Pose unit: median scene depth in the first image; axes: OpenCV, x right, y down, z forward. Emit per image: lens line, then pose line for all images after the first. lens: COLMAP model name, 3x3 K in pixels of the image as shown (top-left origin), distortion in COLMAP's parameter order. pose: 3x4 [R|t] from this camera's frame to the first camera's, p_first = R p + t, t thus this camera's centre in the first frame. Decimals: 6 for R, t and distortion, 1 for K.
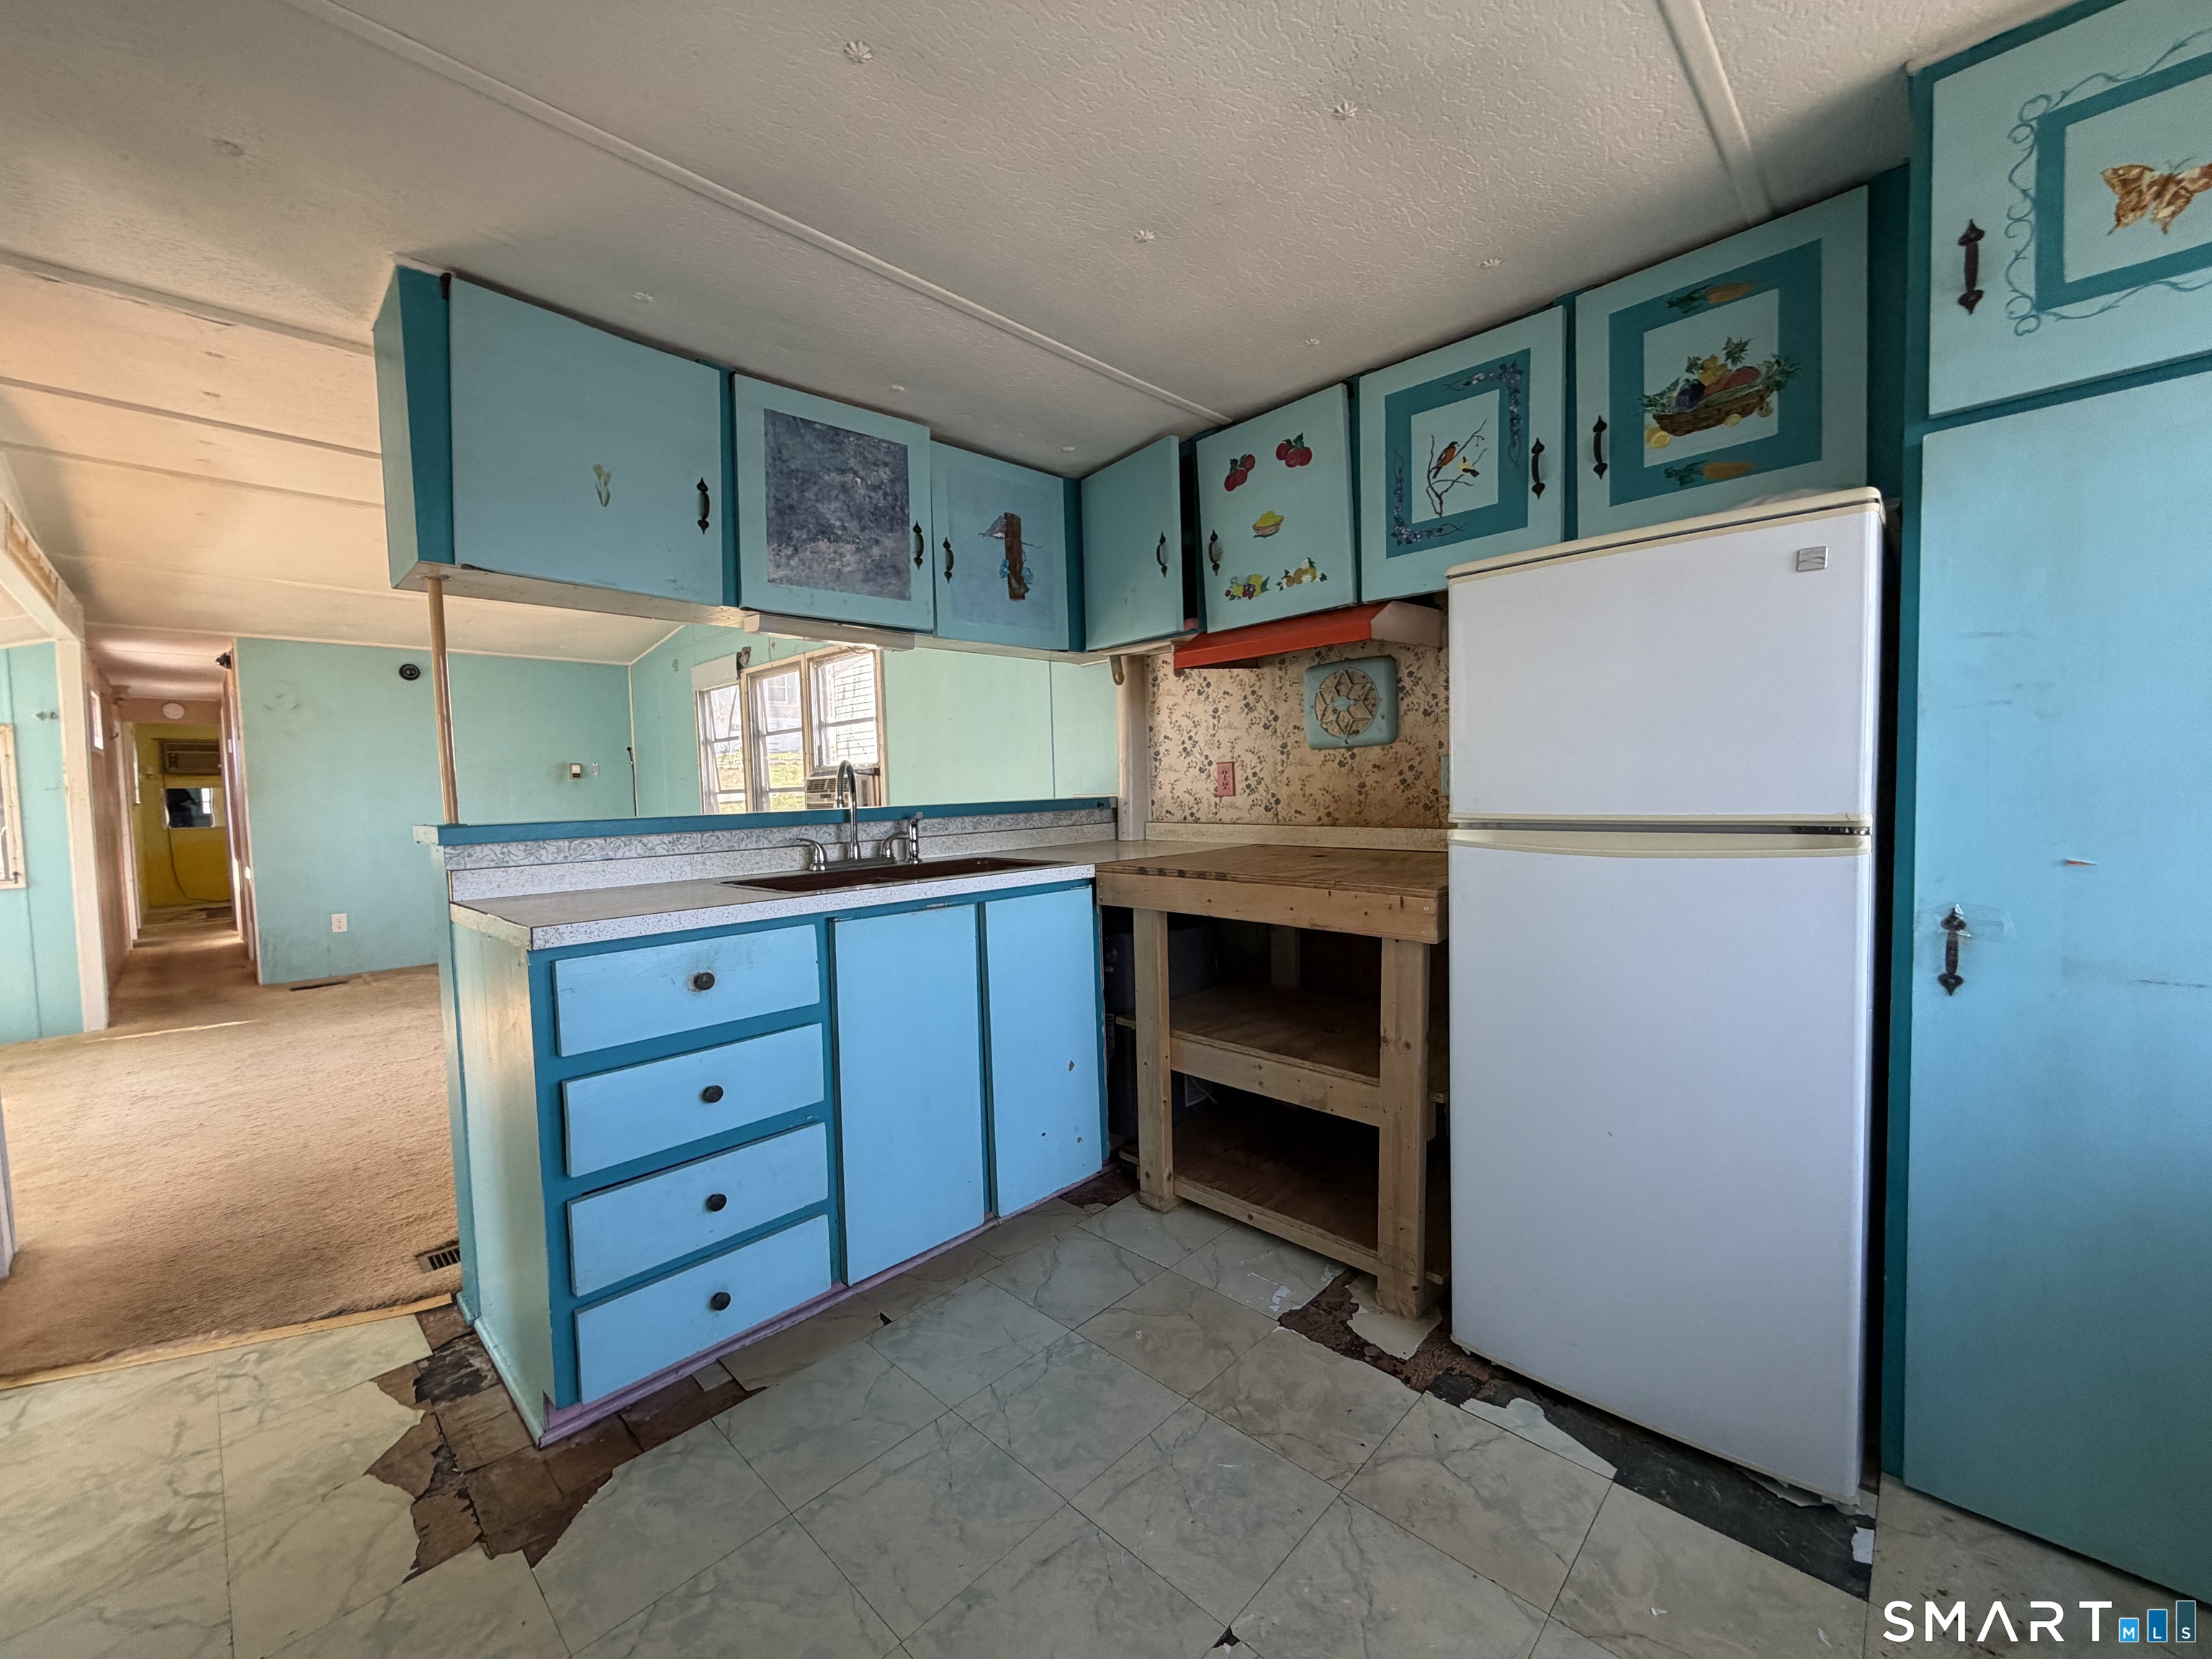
lens RADIAL K [[880.8, 0, 1102.3], [0, 880.8, 831.9], [0, 0, 1]] dist [0.000072, -0.000126]
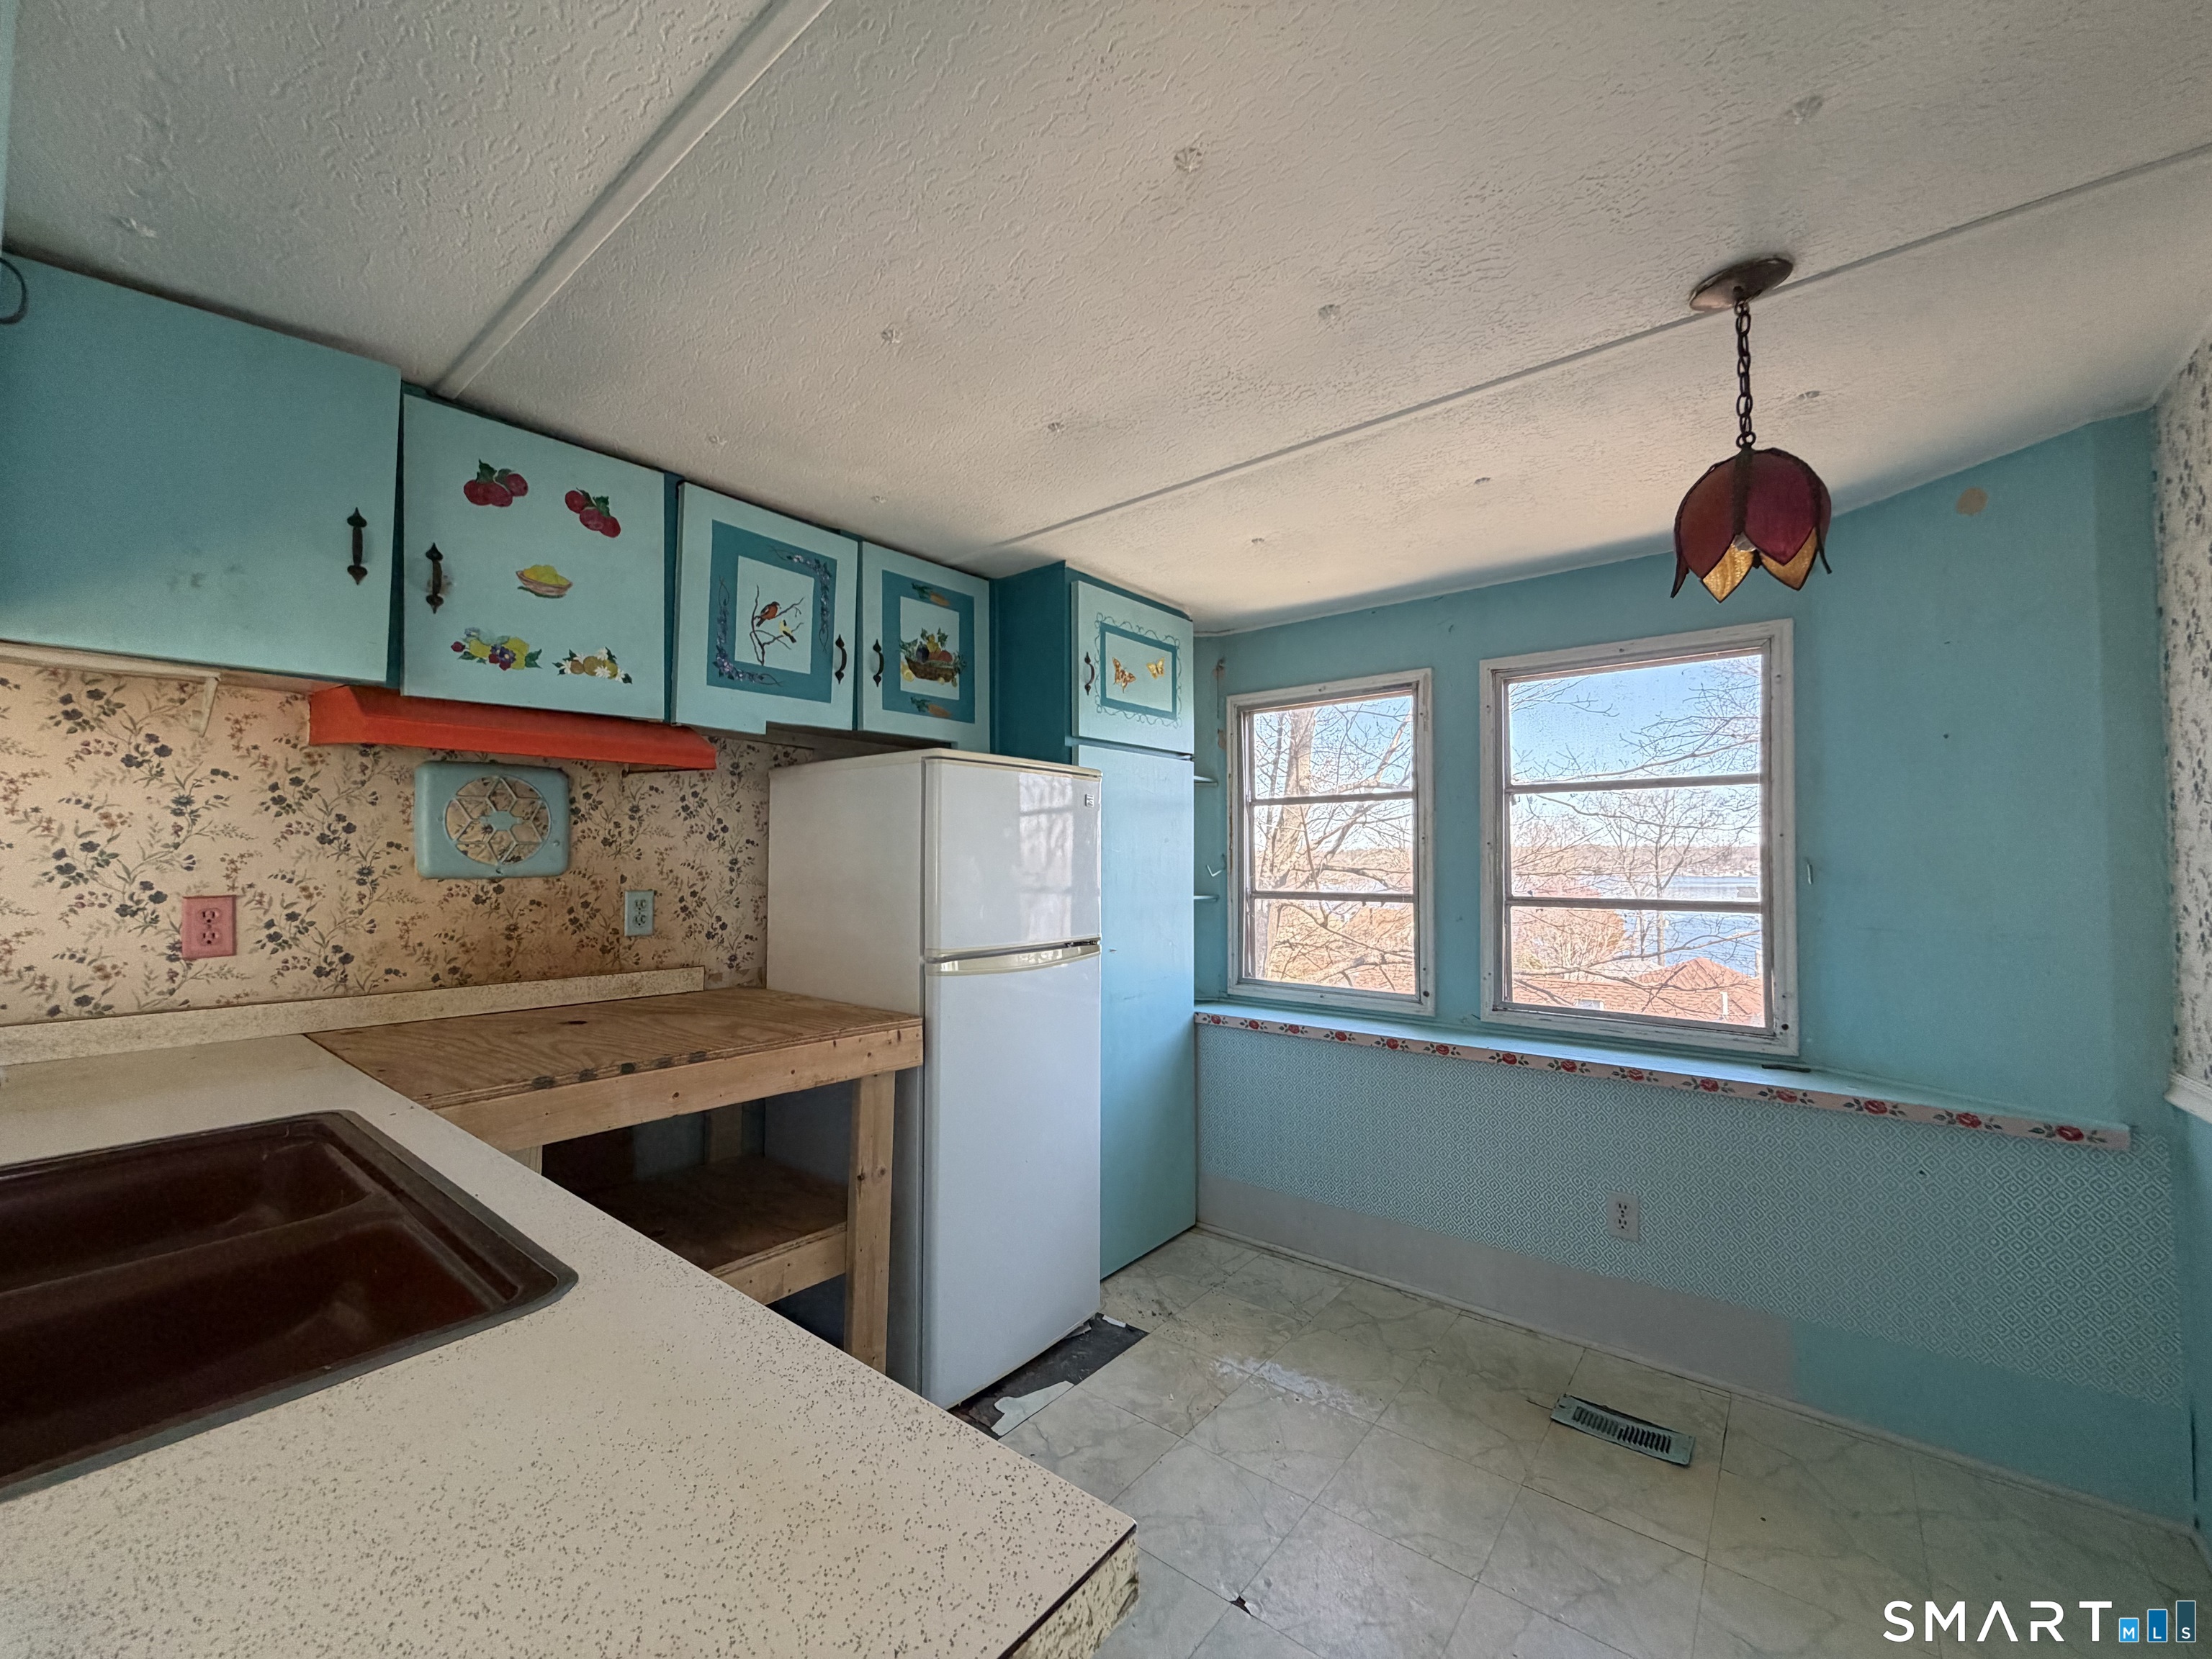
lens RADIAL K [[880.8, 0, 1101.1], [0, 880.8, 832.9], [0, 0, 1]] dist [0.000072, -0.000126]
pose [[-0.085371, 0.062716, 0.994373, -0.610960], [0.056684, 0.996706, -0.057996, -0.072350], [-0.994736, 0.051414, -0.088644, 0.647150]]
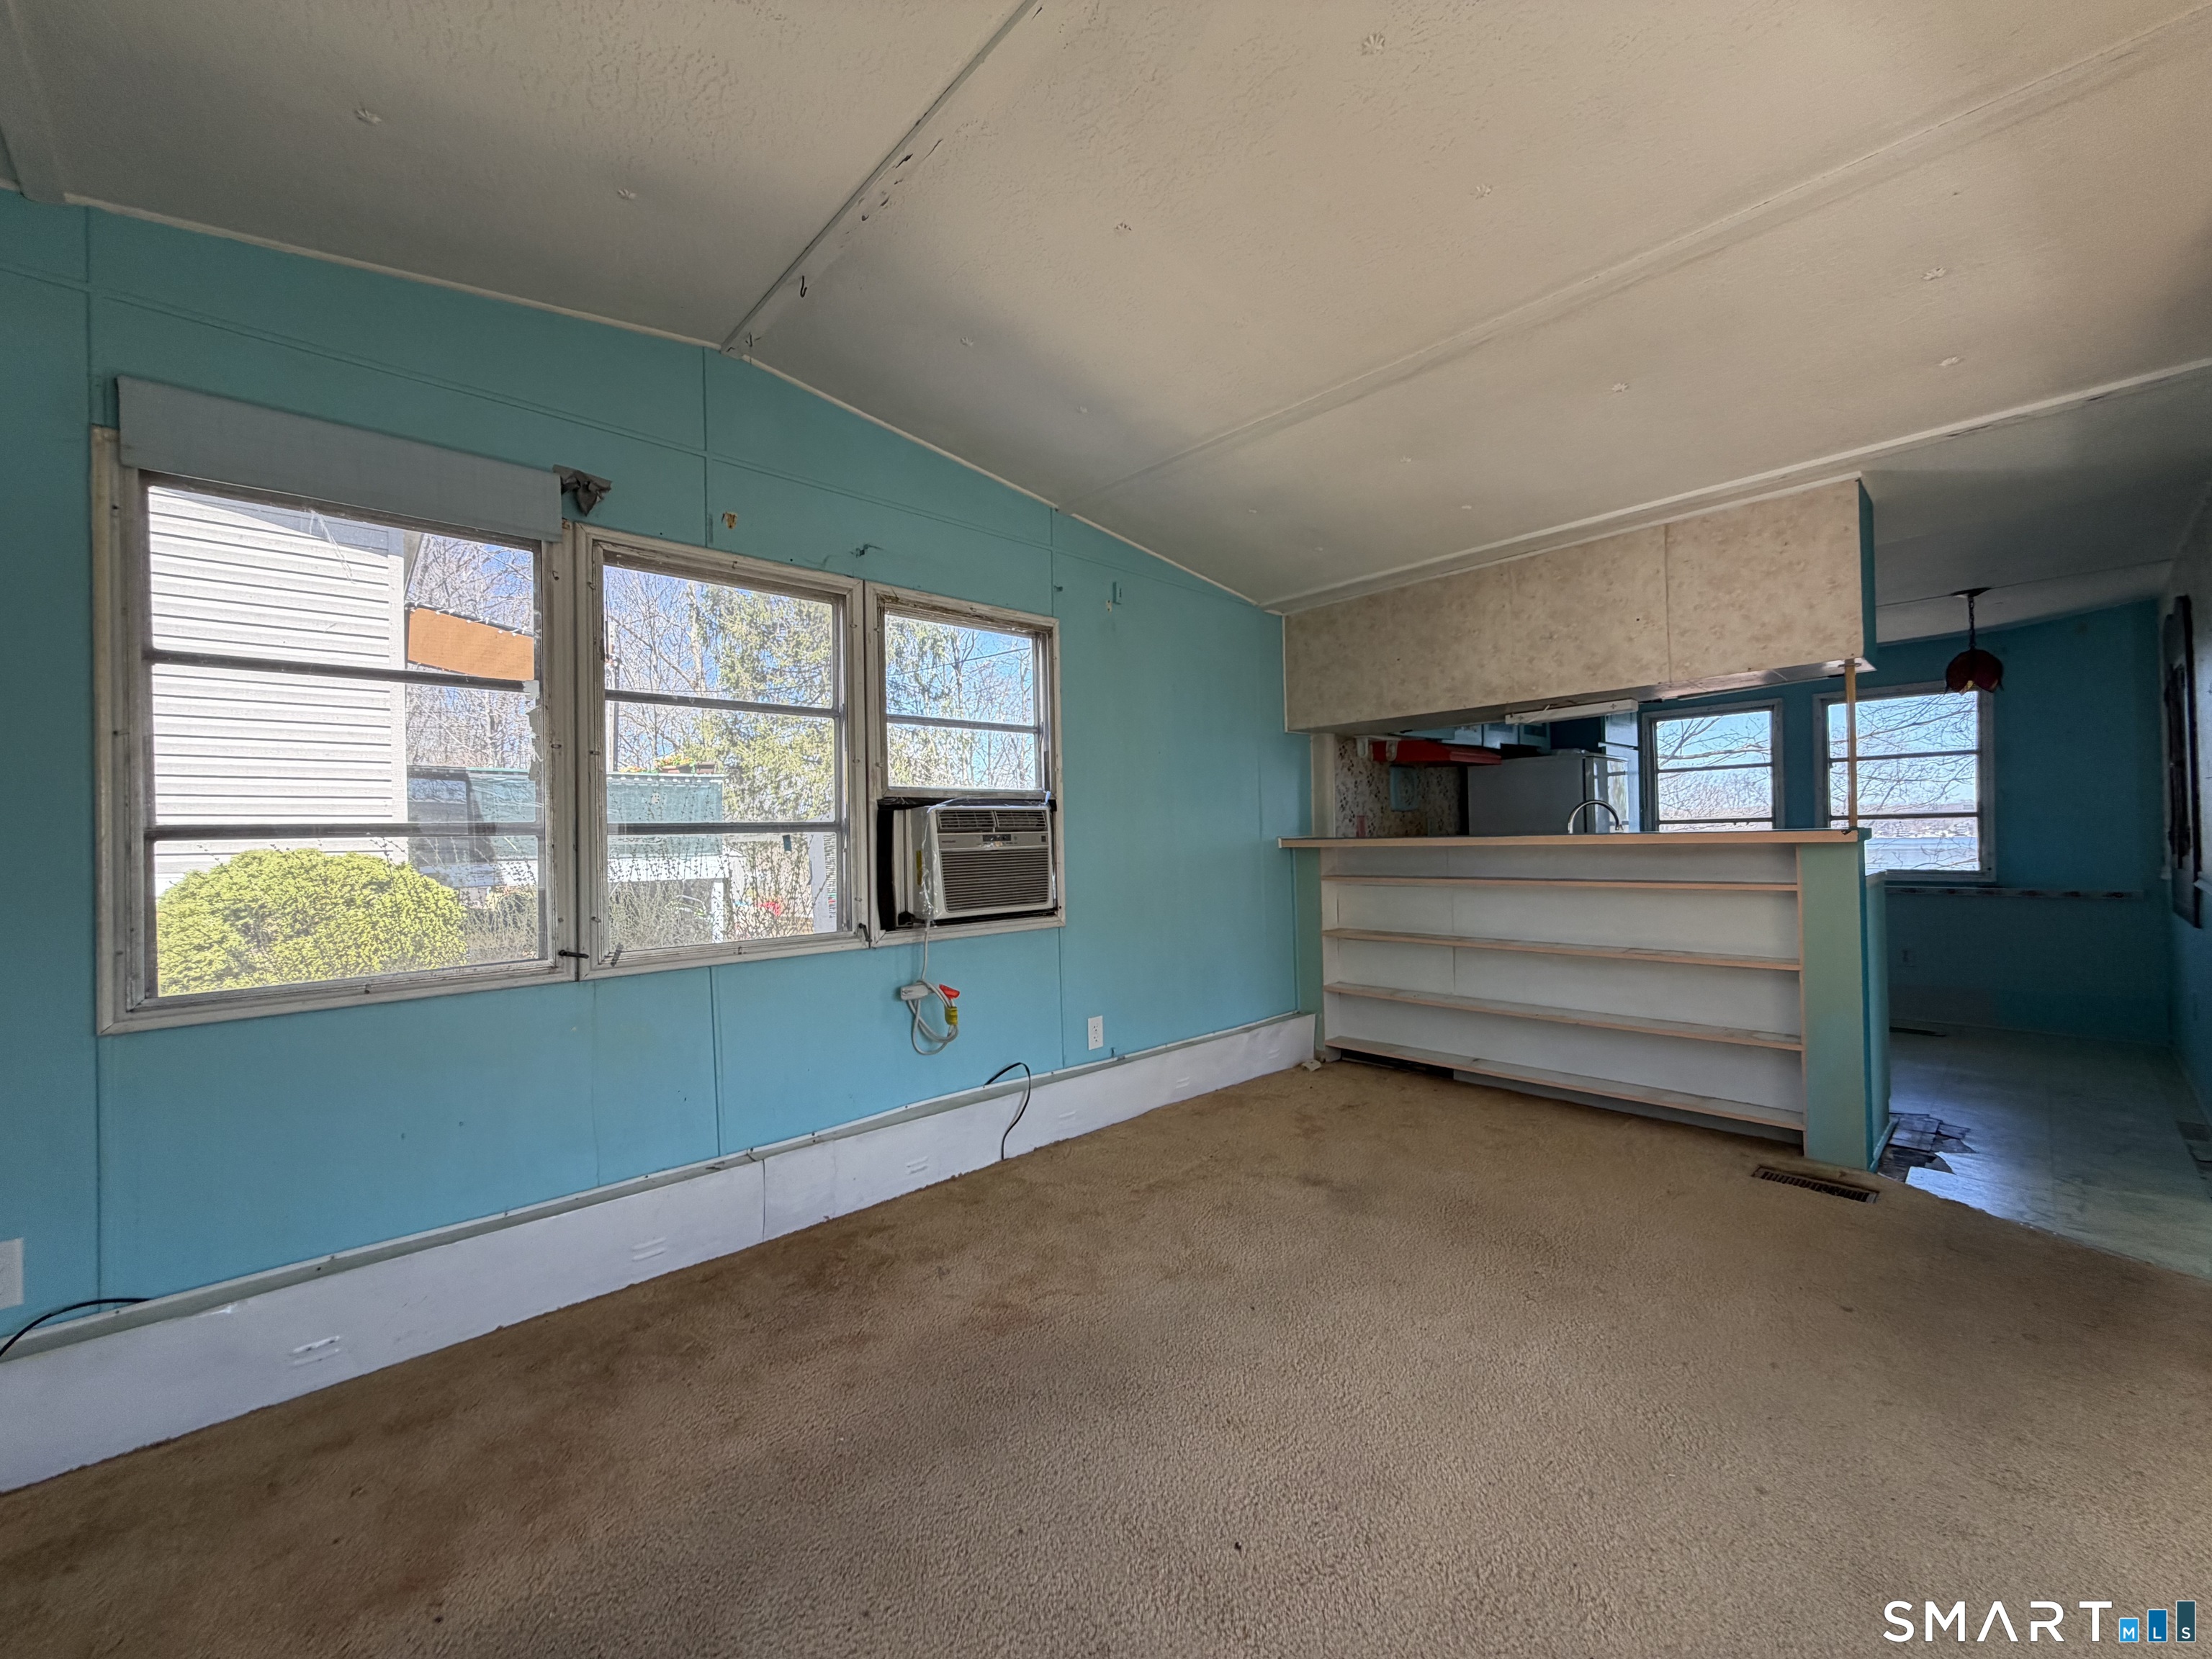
lens RADIAL K [[880.8, 0, 1103.4], [0, 880.8, 831.5], [0, 0, 1]] dist [0.000072, -0.000126]
pose [[0.049467, 0.037099, 0.998087, -1.912212], [0.074349, 0.996401, -0.040721, -0.028954], [-0.996005, 0.076221, 0.046530, 1.833759]]
